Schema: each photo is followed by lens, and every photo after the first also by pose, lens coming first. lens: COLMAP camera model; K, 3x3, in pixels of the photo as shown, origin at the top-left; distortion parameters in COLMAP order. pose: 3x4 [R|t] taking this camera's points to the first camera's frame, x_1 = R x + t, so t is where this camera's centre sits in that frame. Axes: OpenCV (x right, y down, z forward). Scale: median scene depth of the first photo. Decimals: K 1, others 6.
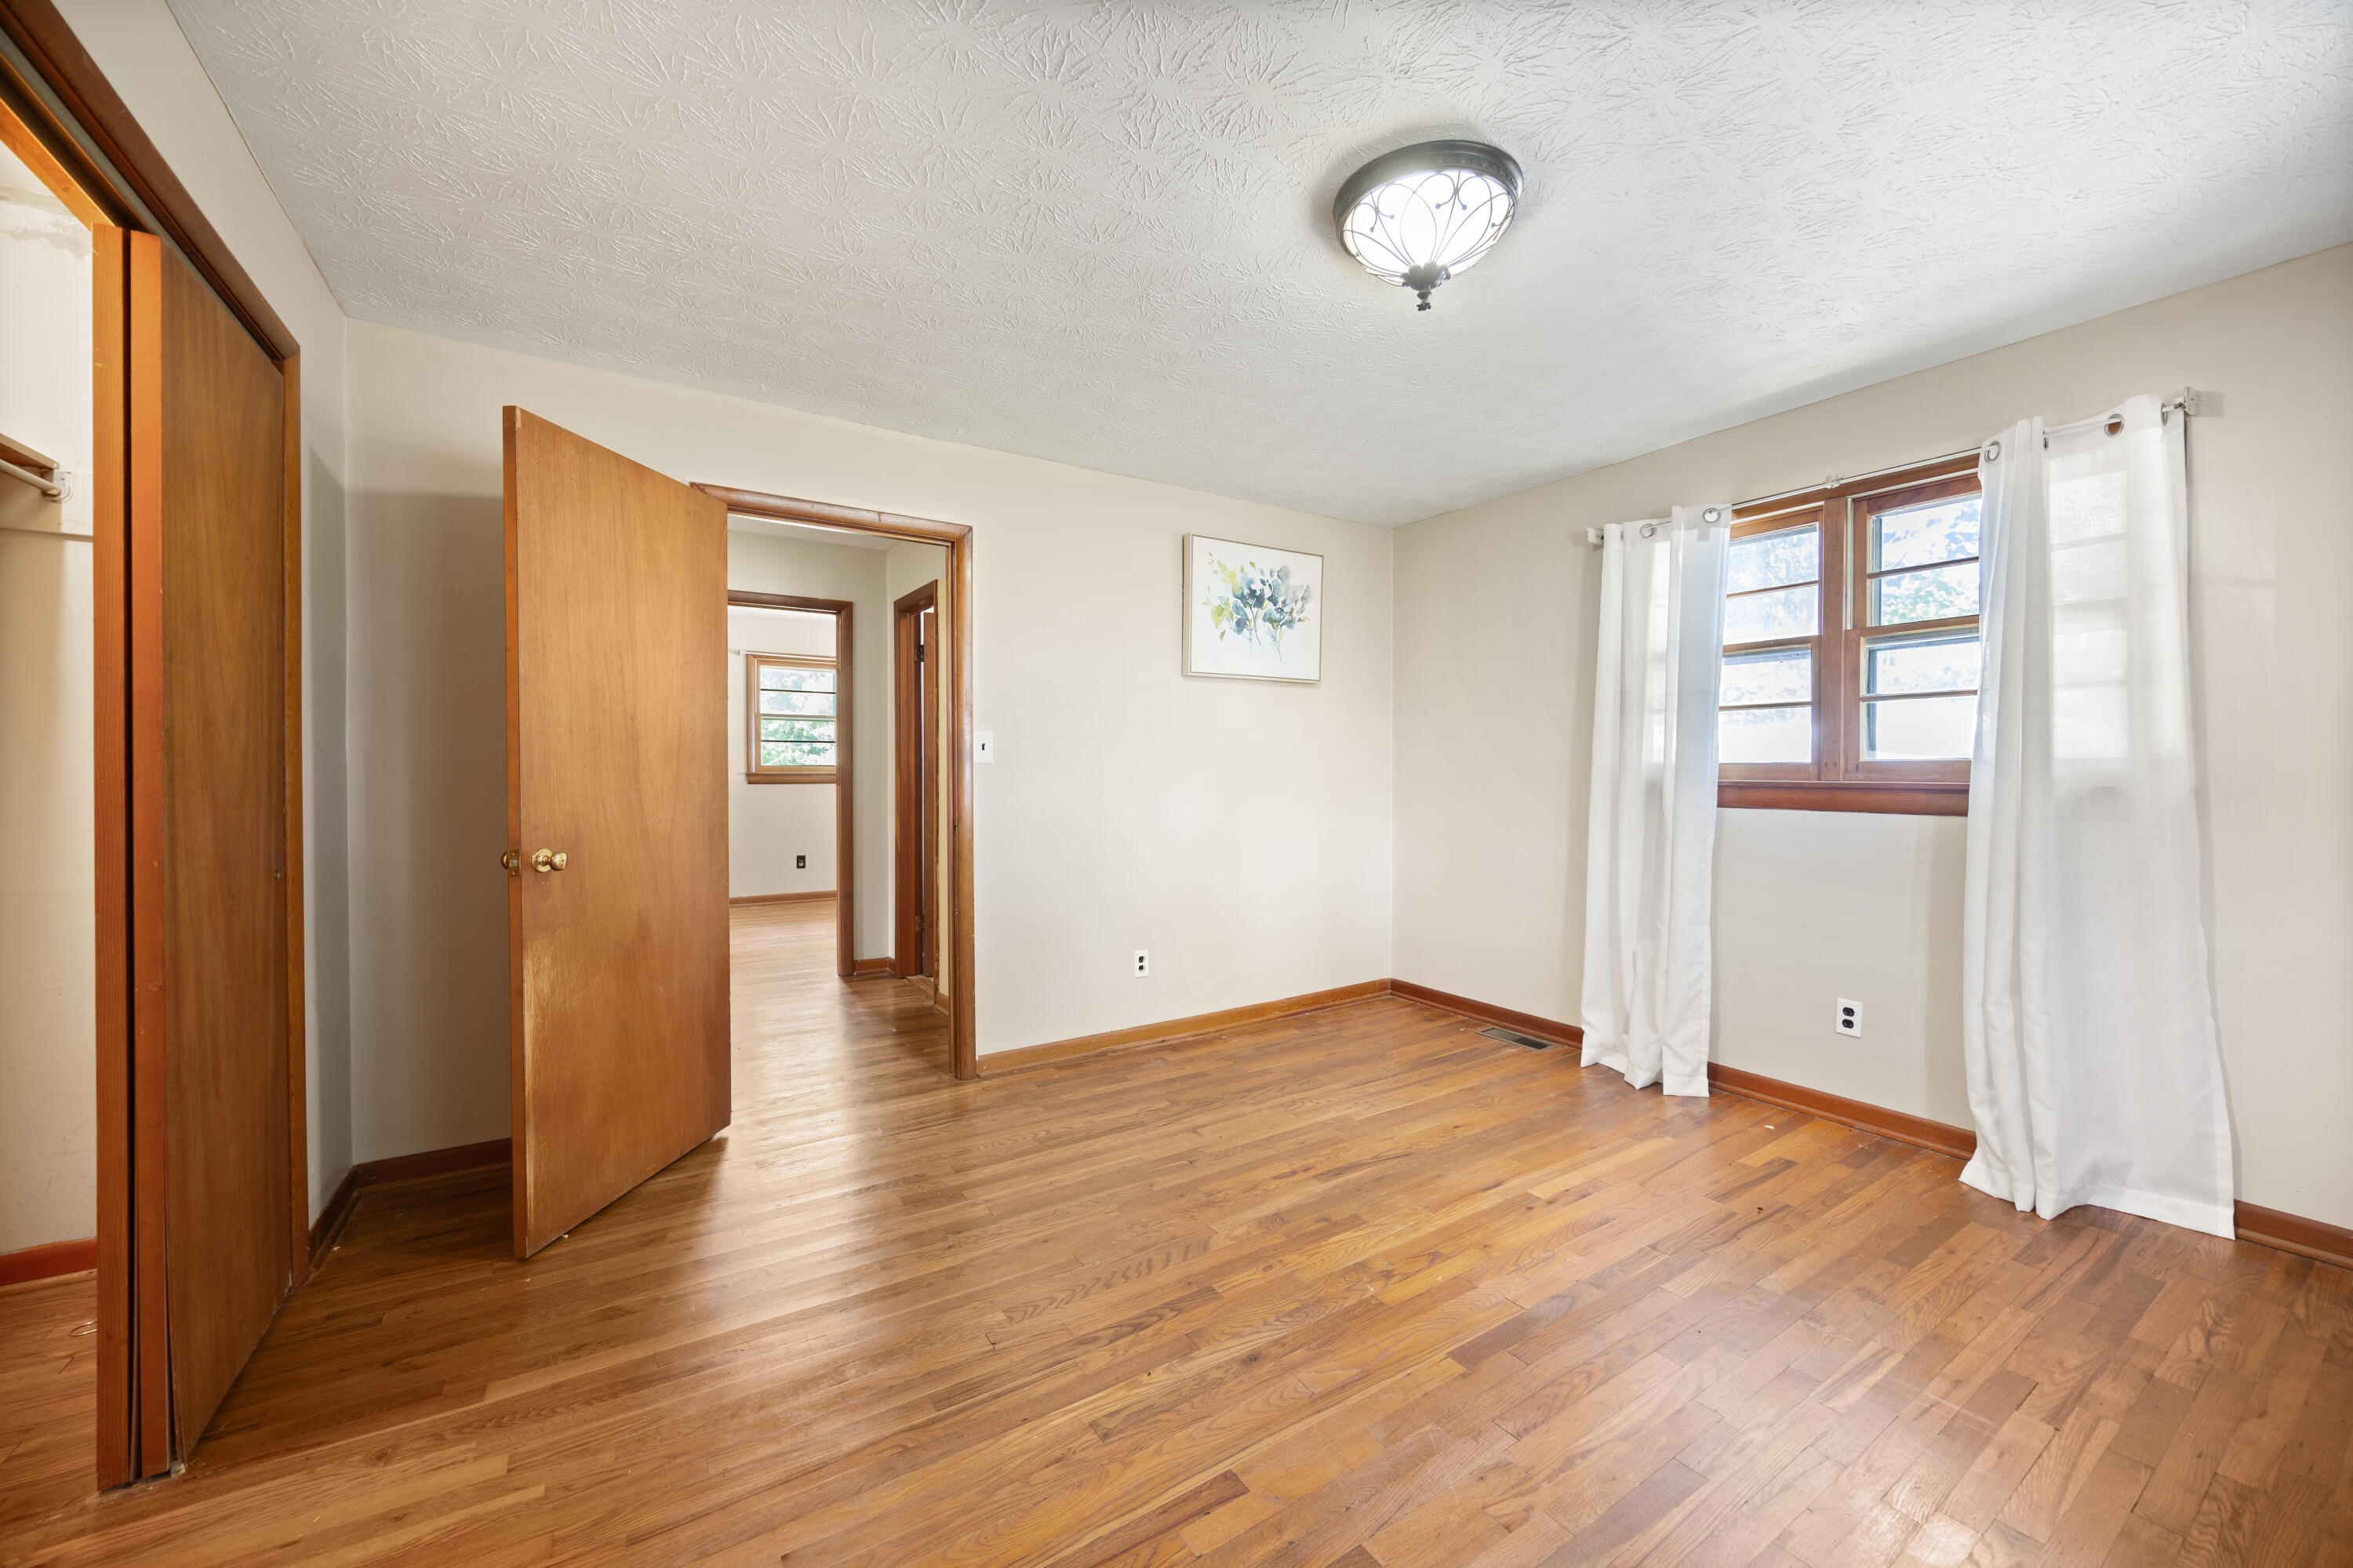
lens RADIAL K [[917.3, 0, 1172.9], [0, 917.3, 761.9], [0, 0, 1]] dist [-0.001187, -0.000361]
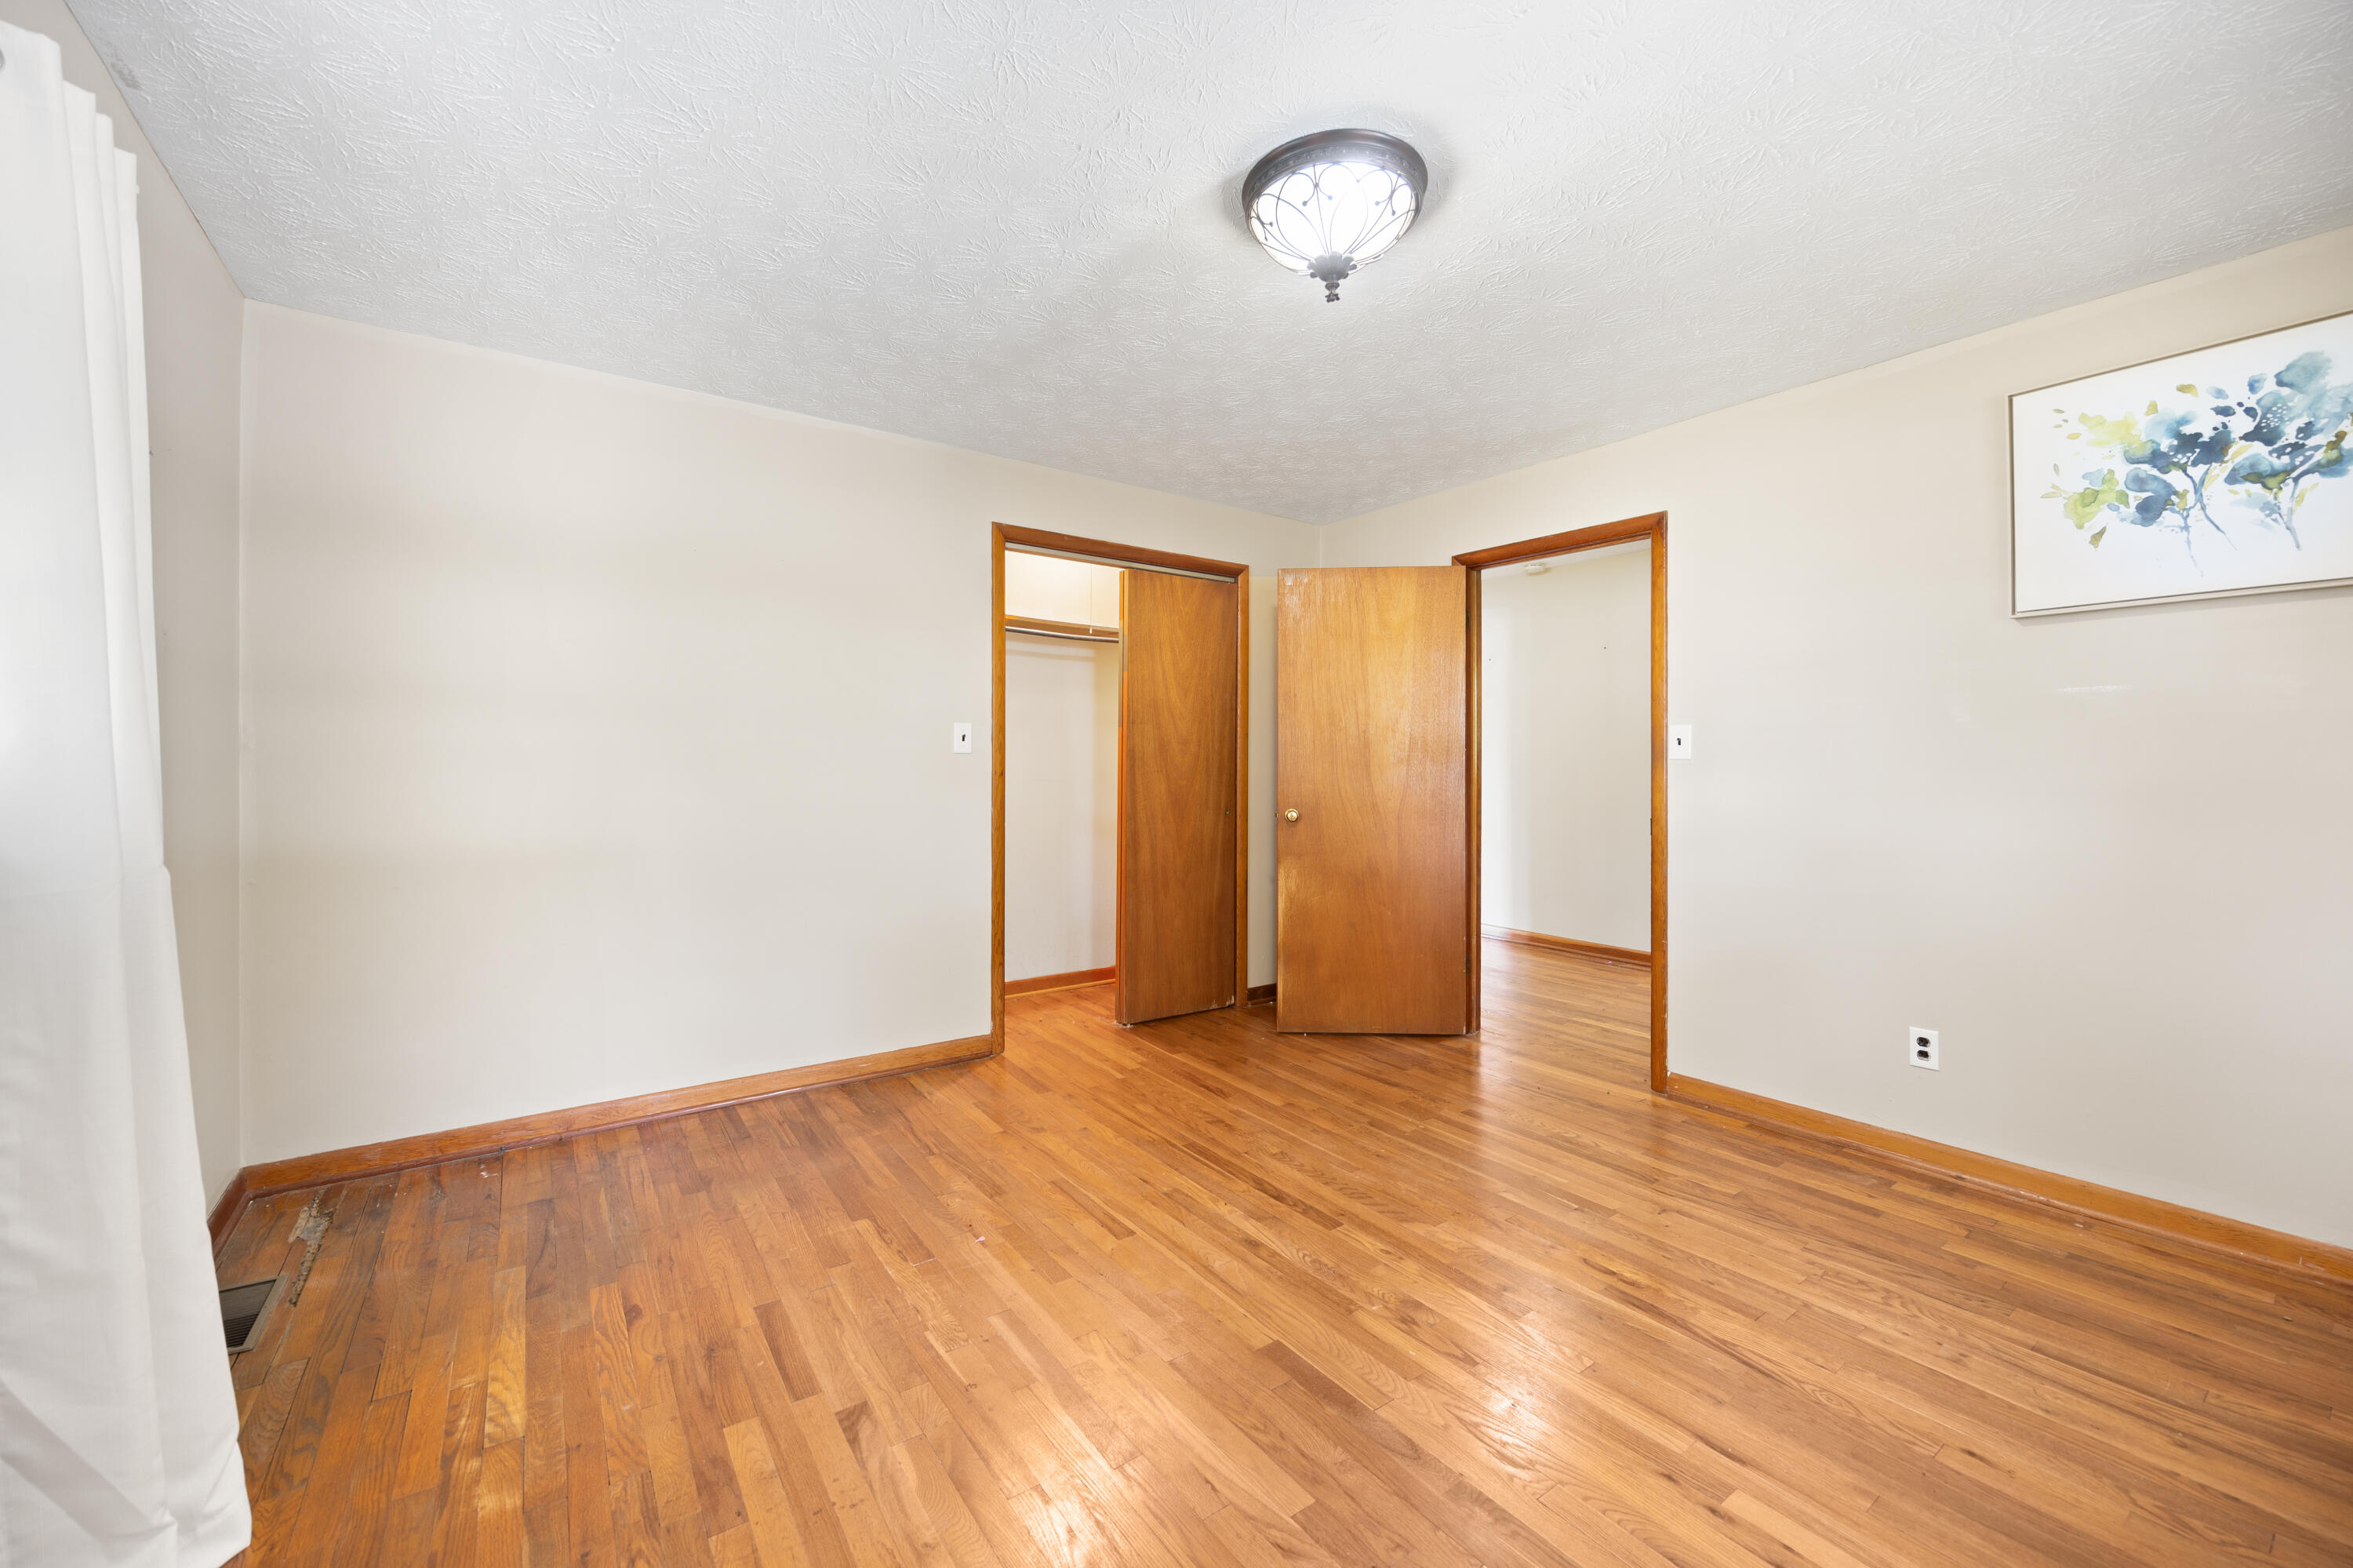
lens RADIAL K [[917.3, 0, 1172.9], [0, 917.3, 761.9], [0, 0, 1]] dist [-0.001187, -0.000361]
pose [[0.037822, -0.000257, -0.999284, 0.754647], [0.003495, 0.999994, -0.000124, 0.001666], [0.999278, -0.003488, 0.037822, 0.487449]]
